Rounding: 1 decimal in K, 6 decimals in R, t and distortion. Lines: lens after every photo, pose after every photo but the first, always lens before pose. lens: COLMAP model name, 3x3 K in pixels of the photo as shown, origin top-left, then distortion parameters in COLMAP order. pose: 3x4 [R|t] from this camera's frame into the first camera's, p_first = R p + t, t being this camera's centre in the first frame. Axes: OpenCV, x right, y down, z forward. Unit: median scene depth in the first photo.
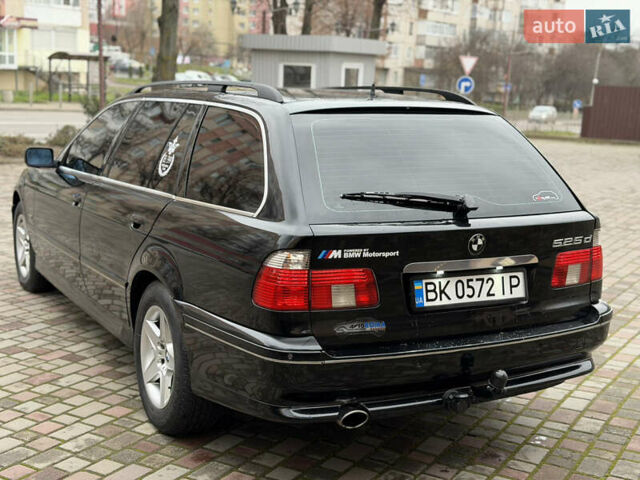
lens RADIAL K [[886.2, 0, 320.0], [0, 886.2, 240.0], [0, 0, 1]] dist [0.185200, -0.333441]
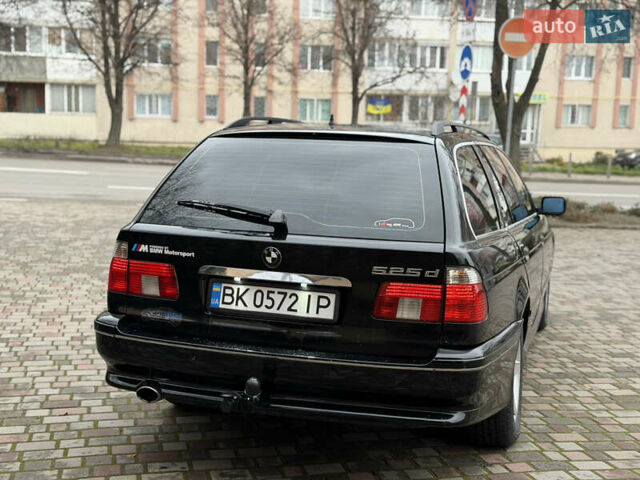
lens RADIAL K [[886.2, 0, 320.0], [0, 886.2, 240.0], [0, 0, 1]] dist [0.185200, -0.333441]
pose [[0.692843, 0.071149, -0.717570, 0.942395], [-0.134720, 0.990371, -0.031880, 0.010352], [0.708392, 0.118758, 0.695757, 0.311222]]
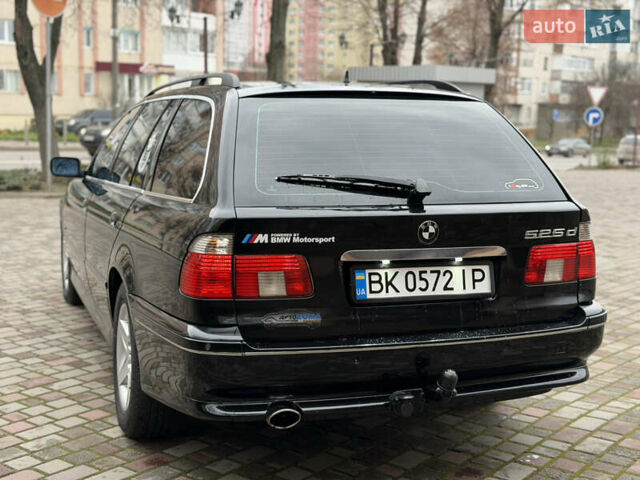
lens RADIAL K [[886.2, 0, 320.0], [0, 886.2, 240.0], [0, 0, 1]] dist [0.185200, -0.333441]
pose [[0.988752, 0.000945, -0.149562, 0.199303], [-0.007668, 0.998985, -0.044380, 0.053412], [0.149368, 0.045027, 0.987756, 0.080986]]
